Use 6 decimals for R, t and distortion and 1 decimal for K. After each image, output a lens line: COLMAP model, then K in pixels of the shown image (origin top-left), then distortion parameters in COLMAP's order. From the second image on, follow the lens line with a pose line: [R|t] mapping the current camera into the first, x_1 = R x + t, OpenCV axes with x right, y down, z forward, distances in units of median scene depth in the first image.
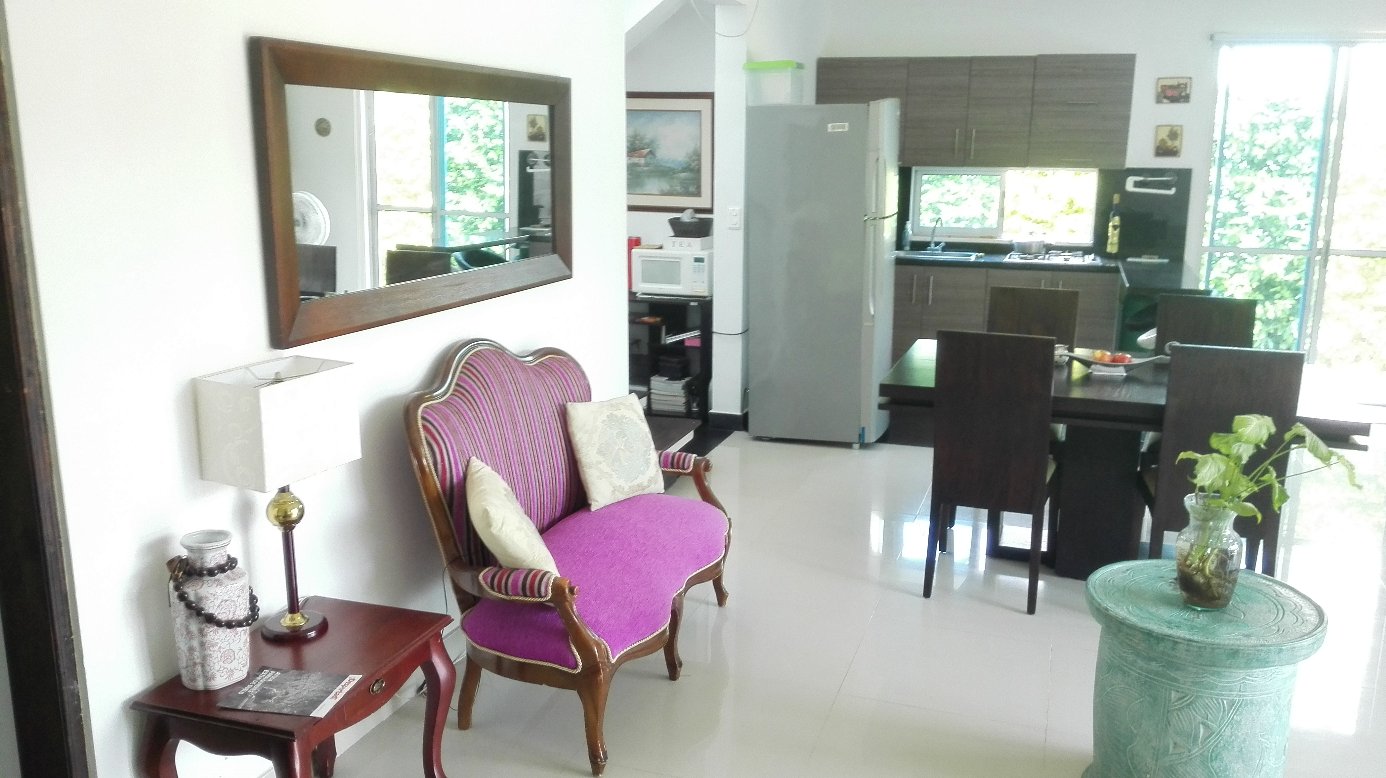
lens RADIAL K [[1138.3, 0, 693.0], [0, 1138.3, 389.0], [0, 0, 1]] dist [-0.001104, -0.016469]
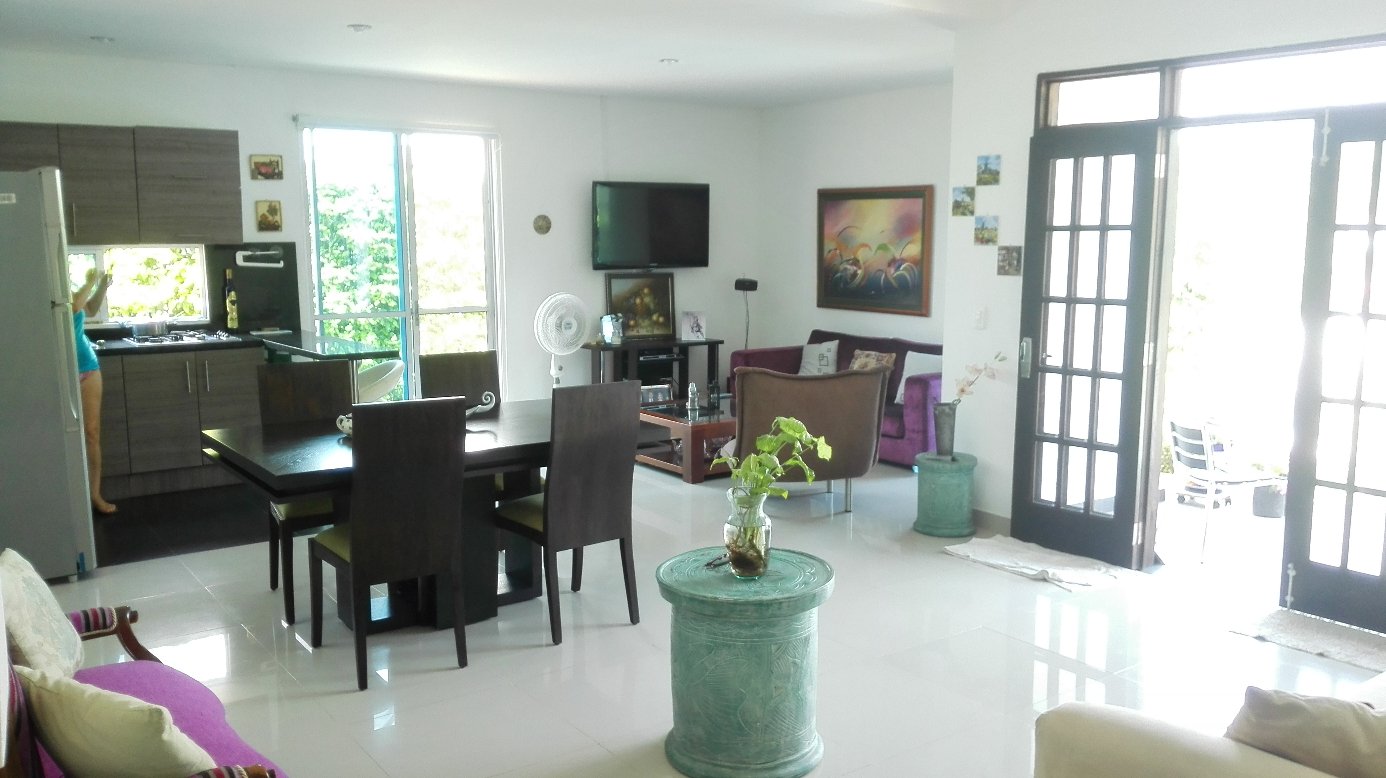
lens RADIAL K [[1138.3, 0, 693.0], [0, 1138.3, 389.0], [0, 0, 1]] dist [-0.001104, -0.016469]
pose [[0.566749, -0.126767, 0.814080, -0.222562], [0.183634, 0.982672, 0.025177, -0.020177], [-0.803165, 0.135224, 0.580207, 0.117827]]
